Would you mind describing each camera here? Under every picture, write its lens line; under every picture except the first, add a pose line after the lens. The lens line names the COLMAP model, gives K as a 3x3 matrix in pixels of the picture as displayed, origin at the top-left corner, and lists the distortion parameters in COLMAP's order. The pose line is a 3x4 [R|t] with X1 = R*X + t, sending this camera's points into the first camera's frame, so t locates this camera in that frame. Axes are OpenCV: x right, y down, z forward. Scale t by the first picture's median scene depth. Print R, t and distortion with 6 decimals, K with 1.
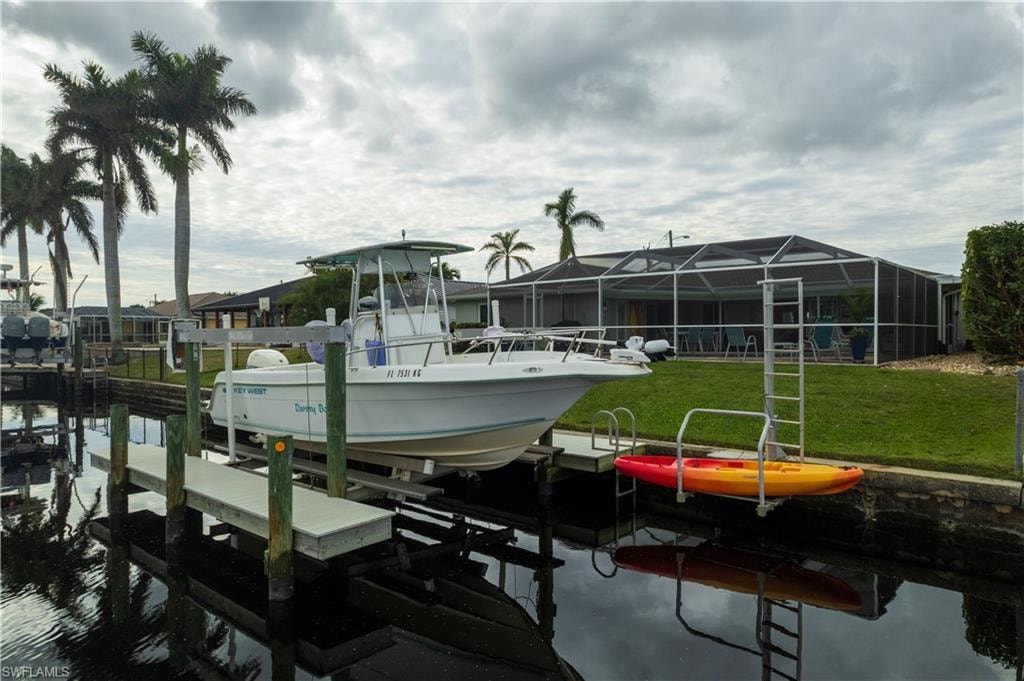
lens RADIAL K [[651.3, 0, 508.8], [0, 651.3, 341.8], [0, 0, 1]] dist [-0.052719, 0.033620]
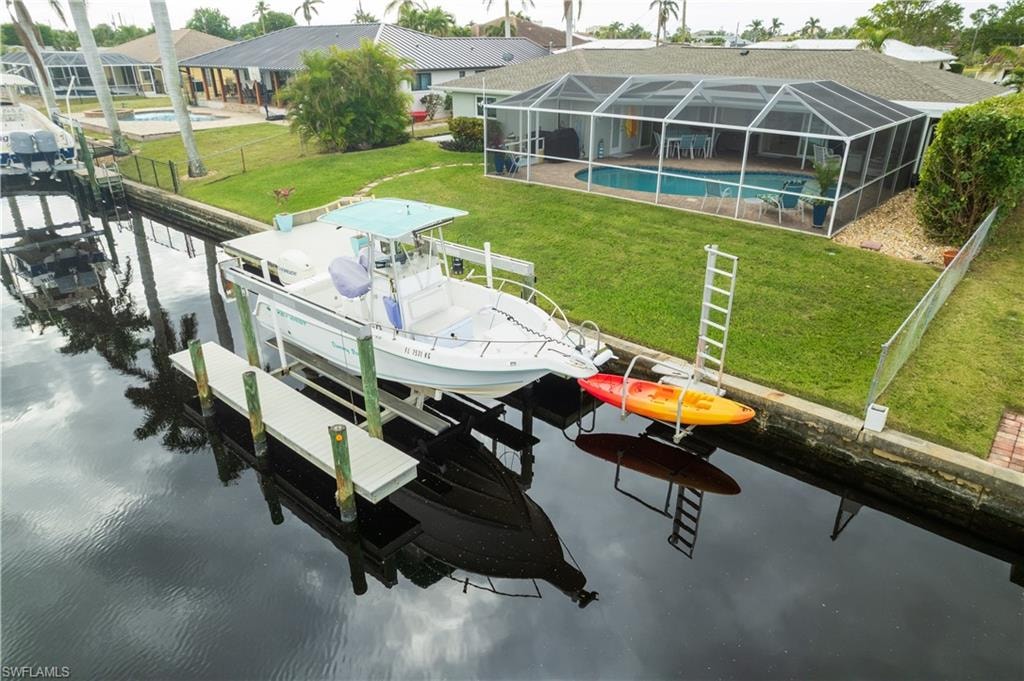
lens RADIAL K [[651.3, 0, 511.0], [0, 651.3, 342.6], [0, 0, 1]] dist [-0.052719, 0.033620]
pose [[0.999998, 0.001724, 0.000297, 0.024404], [-0.001690, 0.908066, 0.418823, -0.429803], [0.000452, -0.418823, 0.908068, -0.164543]]
